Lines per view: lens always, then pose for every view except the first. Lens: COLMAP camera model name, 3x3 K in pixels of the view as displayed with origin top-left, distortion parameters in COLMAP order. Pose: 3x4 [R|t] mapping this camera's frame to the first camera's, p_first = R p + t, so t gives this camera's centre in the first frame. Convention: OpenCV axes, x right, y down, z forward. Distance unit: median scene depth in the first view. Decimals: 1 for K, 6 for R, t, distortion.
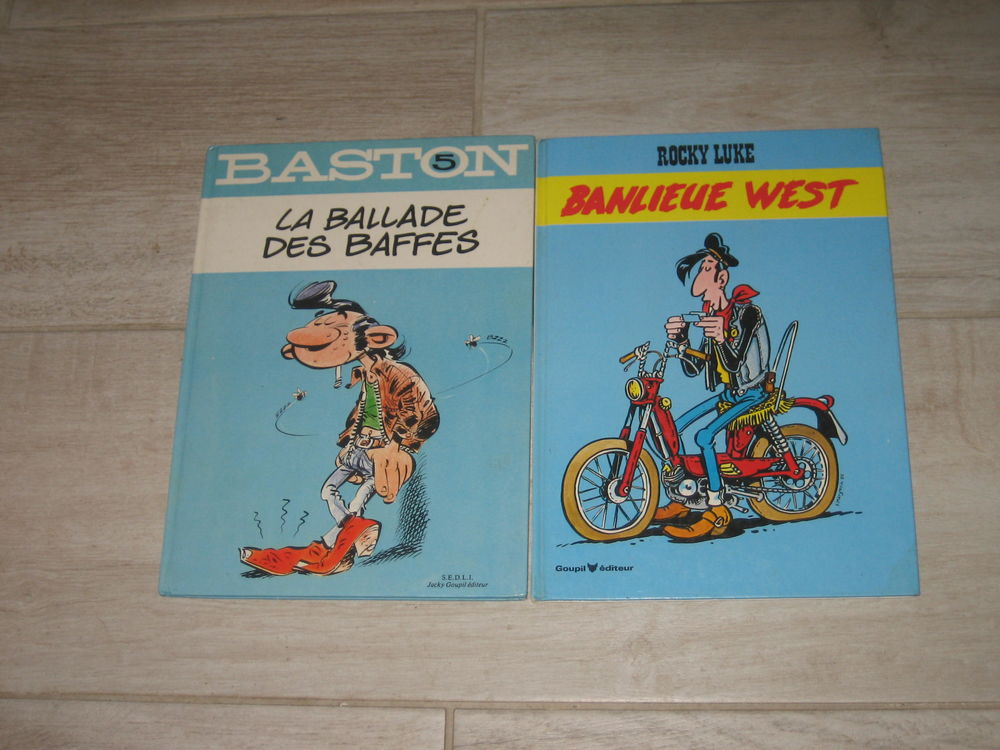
lens RADIAL K [[1474.0, 0, 513.0], [0, 1474.0, 379.5], [0, 0, 1]] dist [-0.141903, 0.155753]
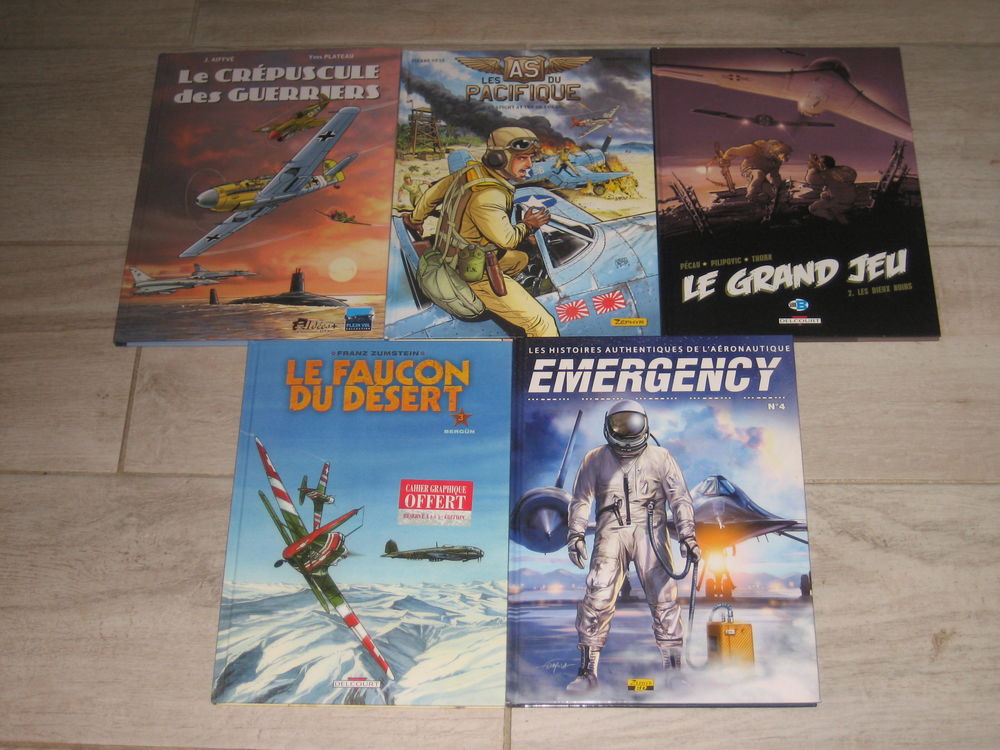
lens RADIAL K [[1474.0, 0, 513.0], [0, 1474.0, 379.5], [0, 0, 1]] dist [-0.141903, 0.155753]
pose [[0.998453, 0.026247, 0.049015, -0.106696], [-0.021353, 0.994976, -0.097815, 0.237502], [-0.051336, 0.096617, 0.993997, -0.445995]]
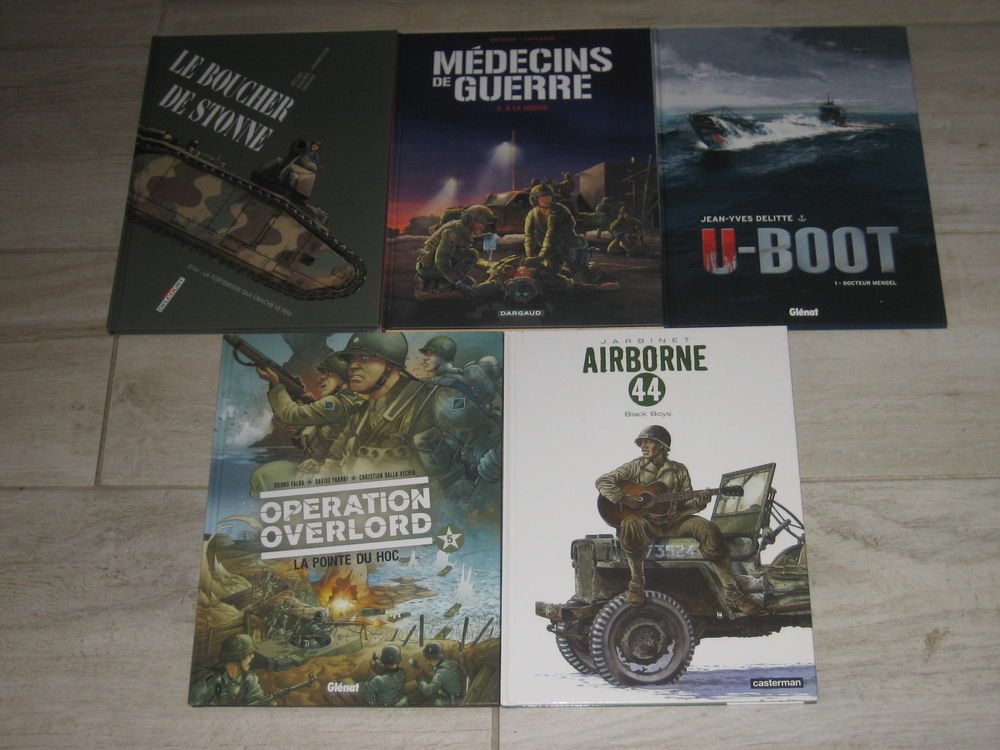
lens RADIAL K [[1474.0, 0, 513.0], [0, 1474.0, 379.5], [0, 0, 1]] dist [-0.141903, 0.155753]
pose [[0.998668, 0.001870, 0.051567, -0.092016], [0.001865, 0.997382, -0.072293, 0.198814], [-0.051567, 0.072293, 0.996049, -0.424688]]
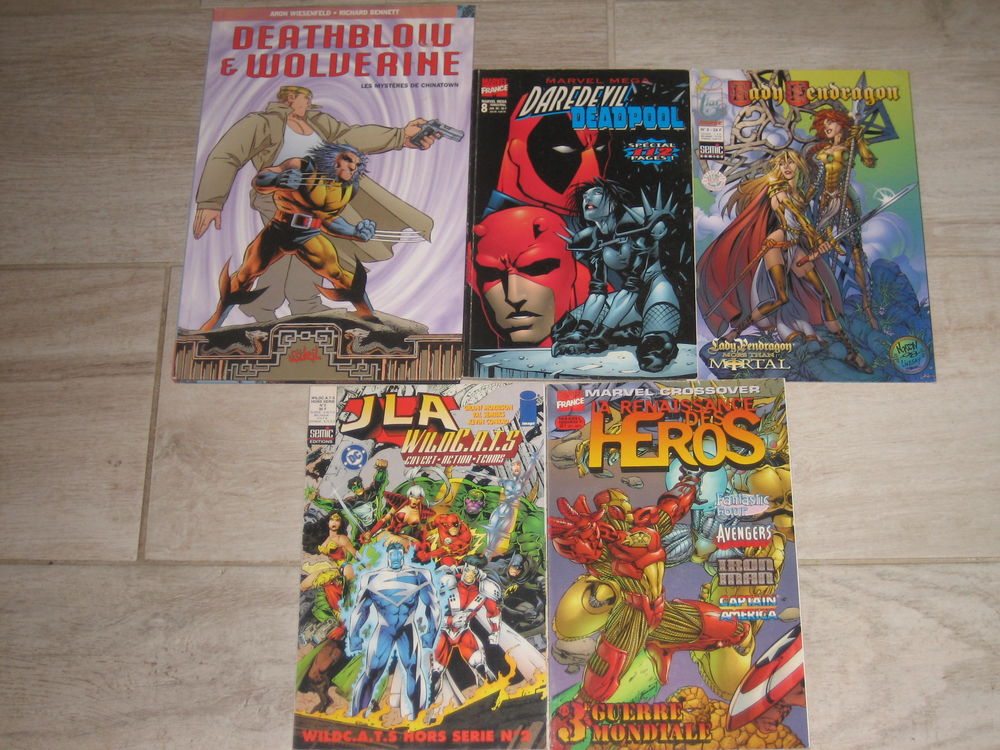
lens RADIAL K [[1474.0, 0, 513.0], [0, 1474.0, 379.5], [0, 0, 1]] dist [-0.141903, 0.155753]
pose [[0.998953, 0.000011, 0.045738, -0.166576], [-0.000714, 0.999882, 0.015352, 0.042155], [-0.045732, -0.015368, 0.998836, -0.208331]]
